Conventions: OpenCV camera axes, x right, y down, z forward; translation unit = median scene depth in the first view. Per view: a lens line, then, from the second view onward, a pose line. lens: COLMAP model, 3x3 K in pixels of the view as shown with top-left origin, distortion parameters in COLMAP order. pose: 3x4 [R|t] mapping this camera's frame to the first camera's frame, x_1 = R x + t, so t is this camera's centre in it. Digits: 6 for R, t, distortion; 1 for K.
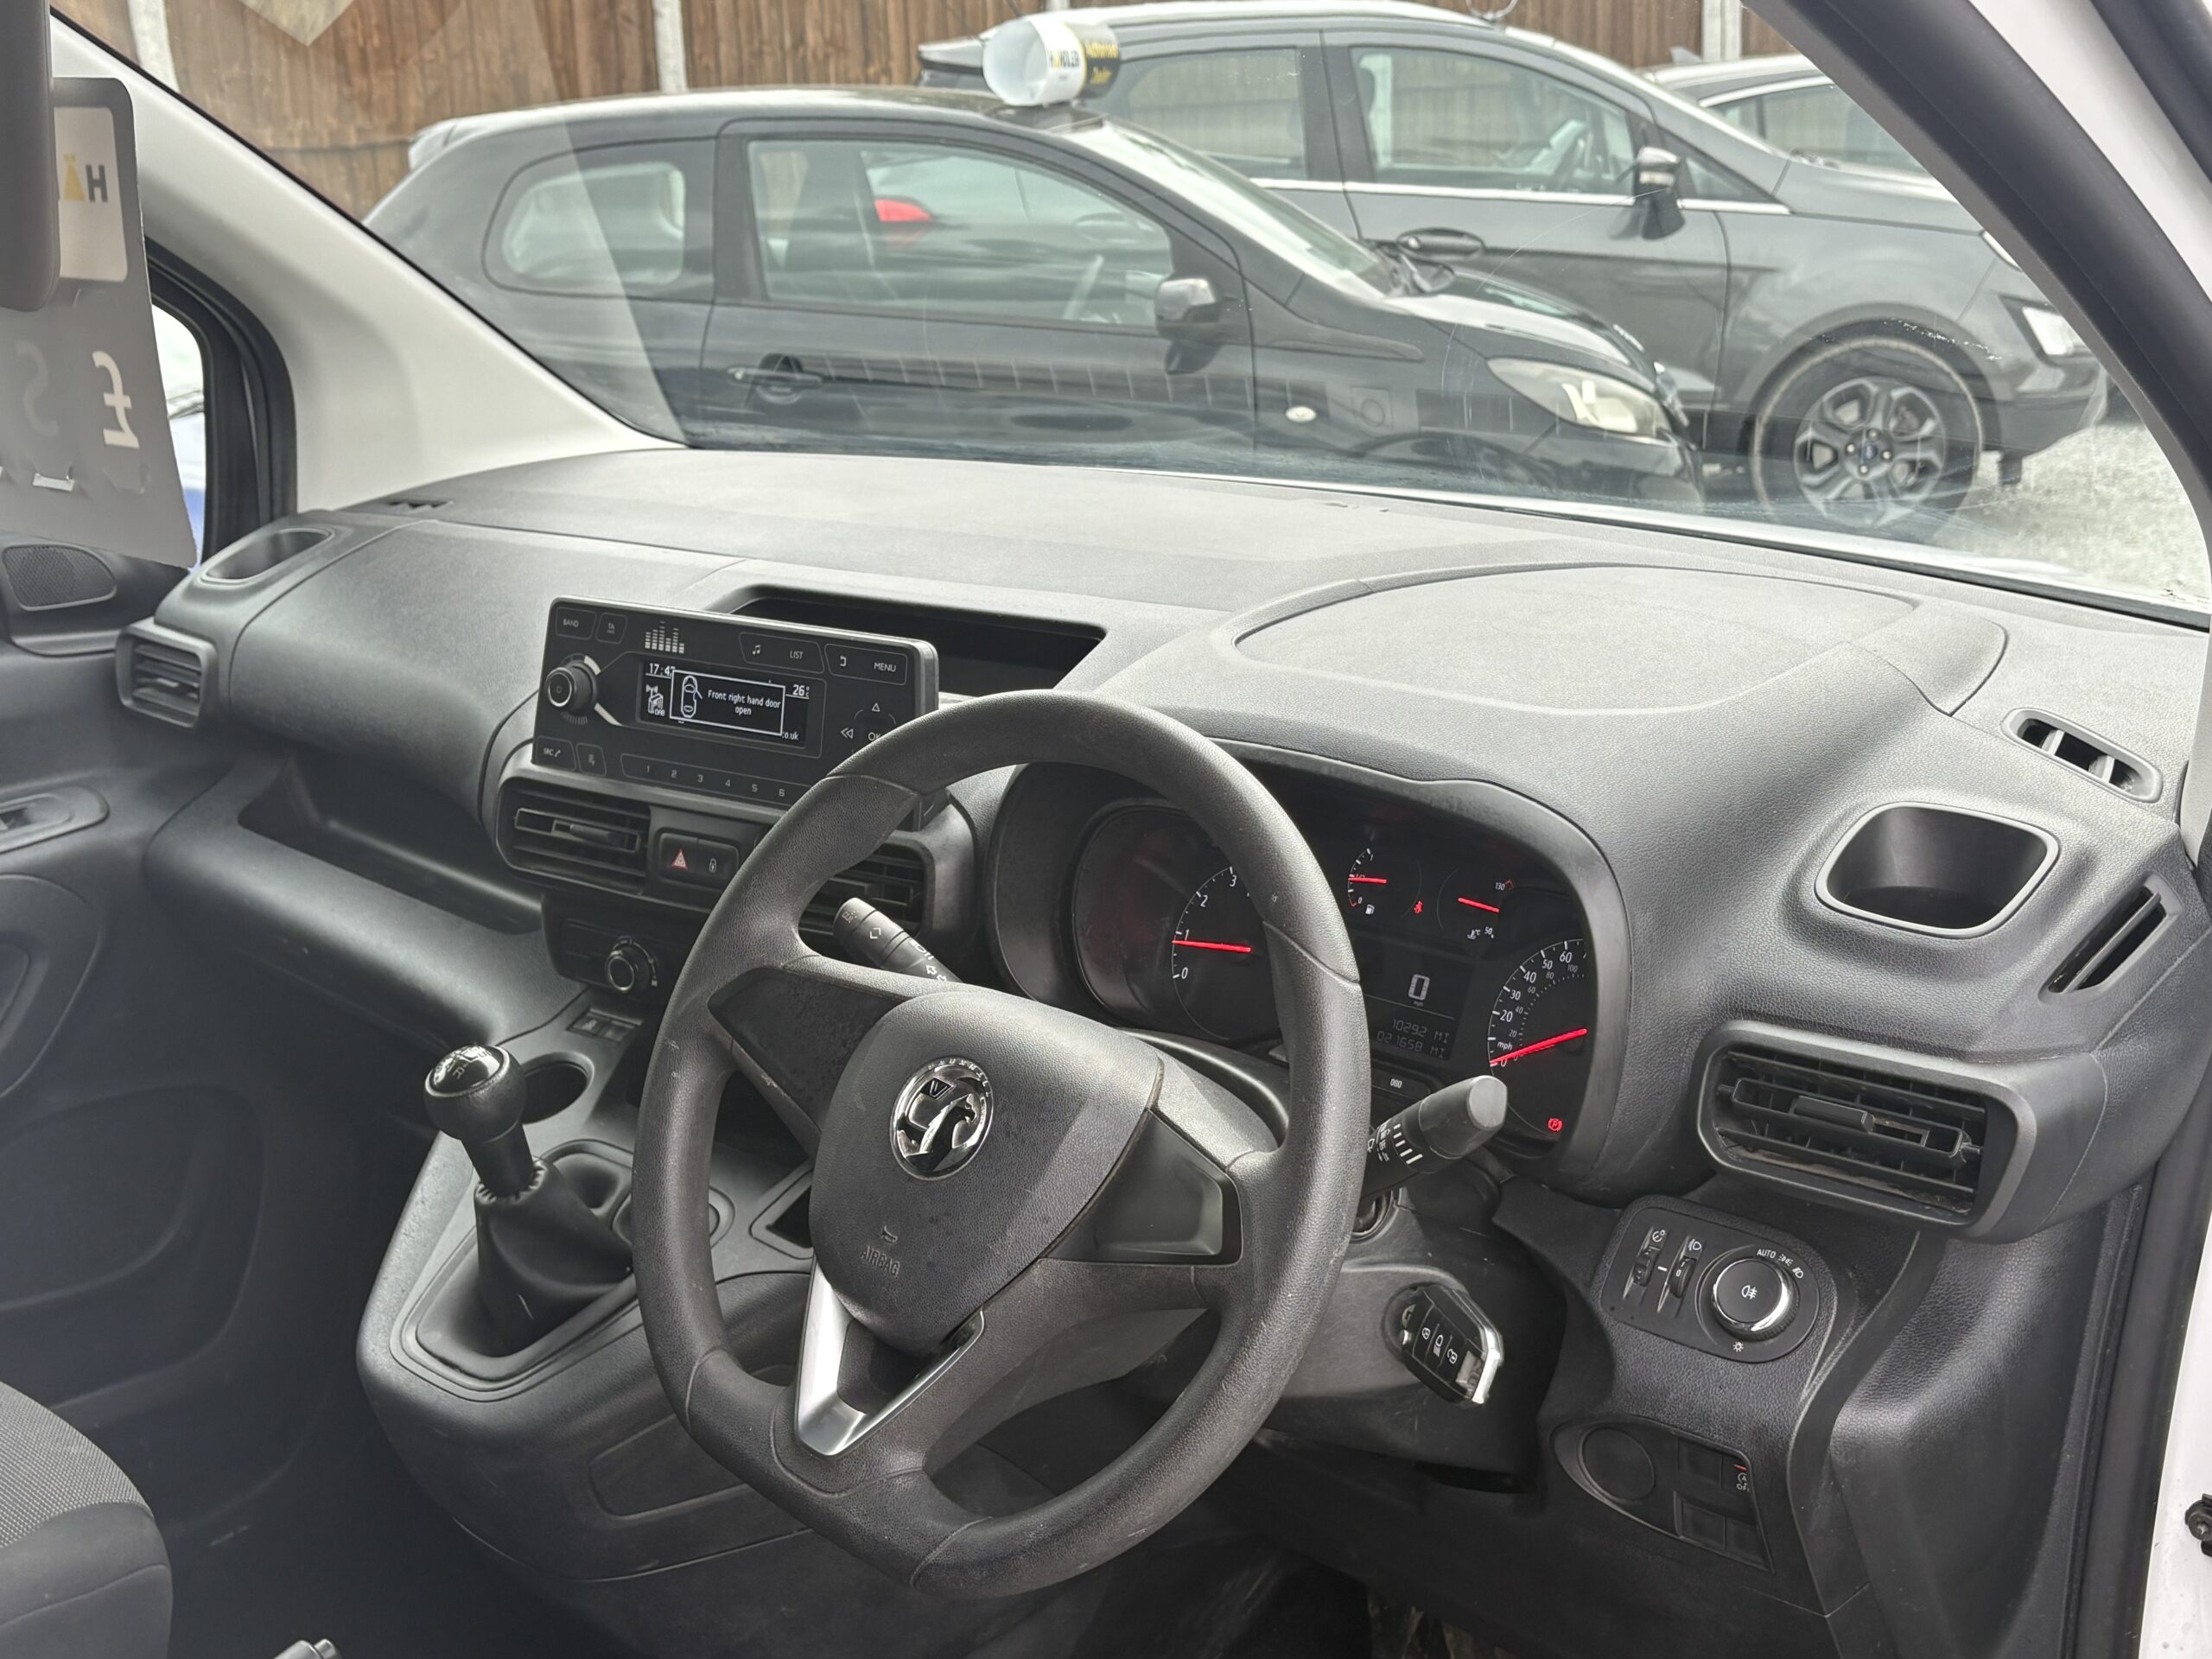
lens RADIAL K [[2436.9, 0, 1111.3], [0, 2436.9, 830.6], [0, 0, 1]] dist [-0.003067, 0.000000]
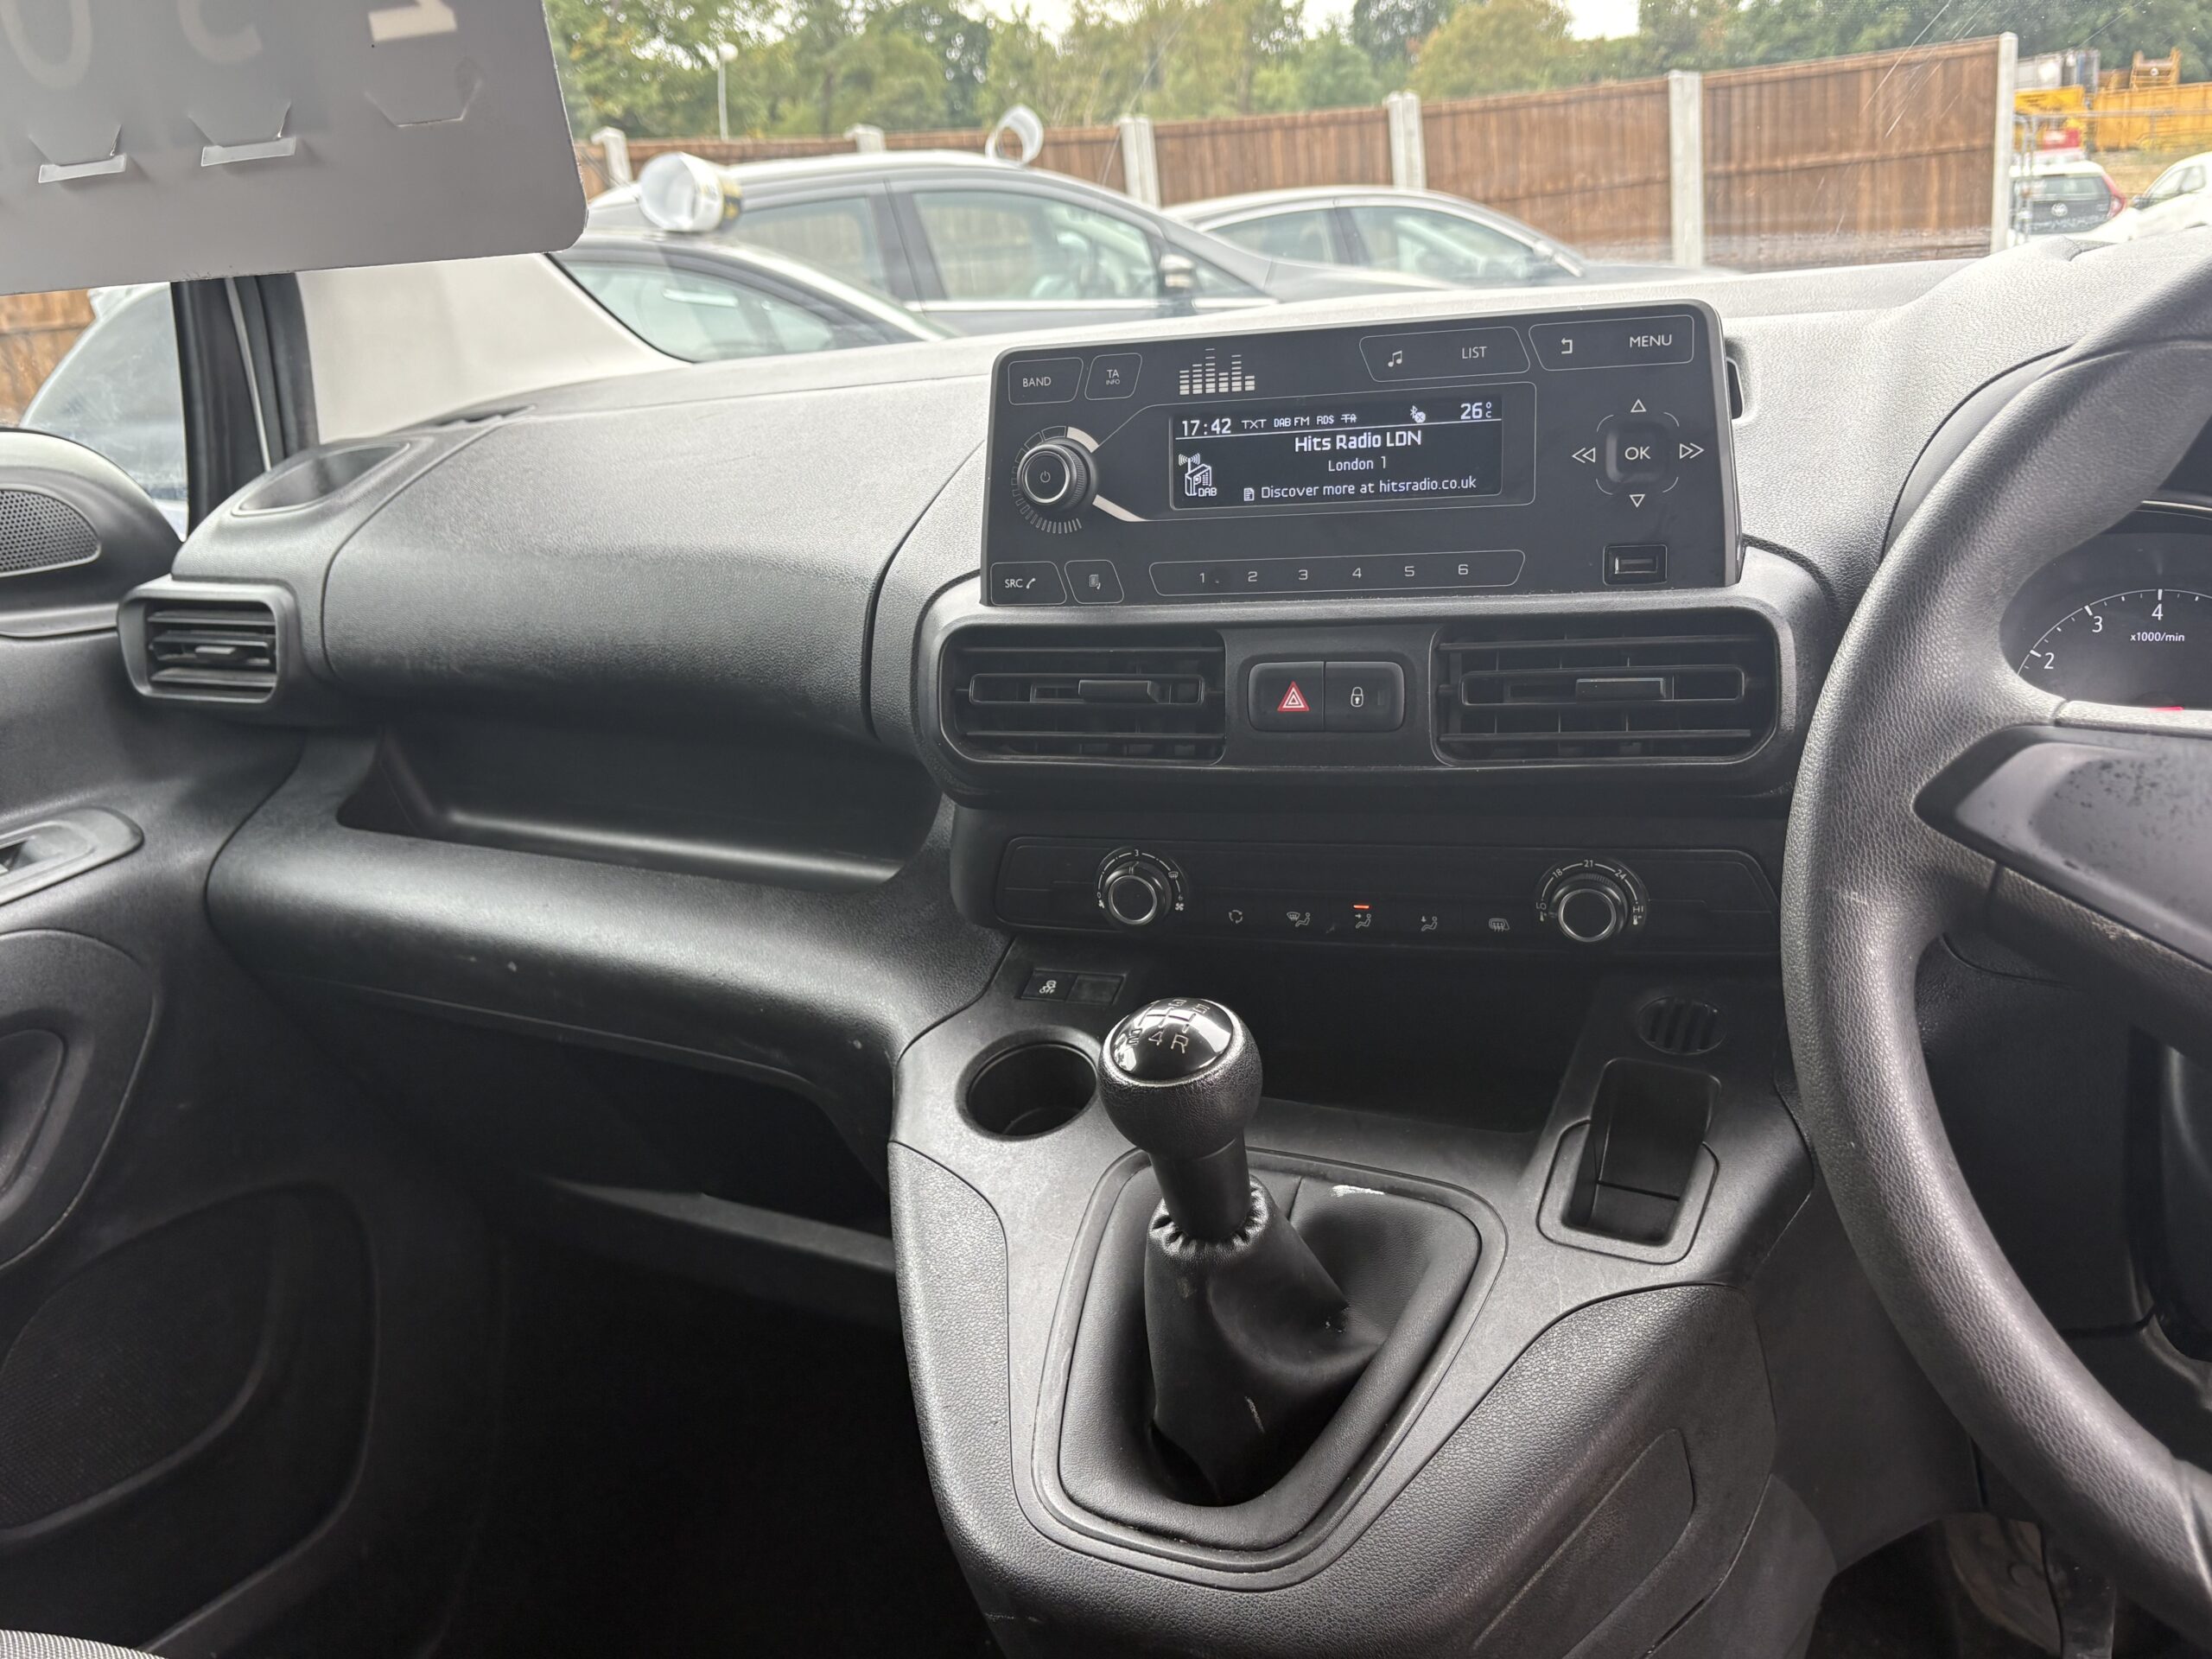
lens RADIAL K [[1931.2, 0, 1103.6], [0, 1931.2, 826.4], [0, 0, 1]] dist [0.056561, -0.053153]
pose [[0.971708, -0.127045, 0.199106, -0.254004], [0.130952, 0.991367, -0.006521, 0.032928], [-0.196559, 0.032410, 0.979956, 0.370738]]
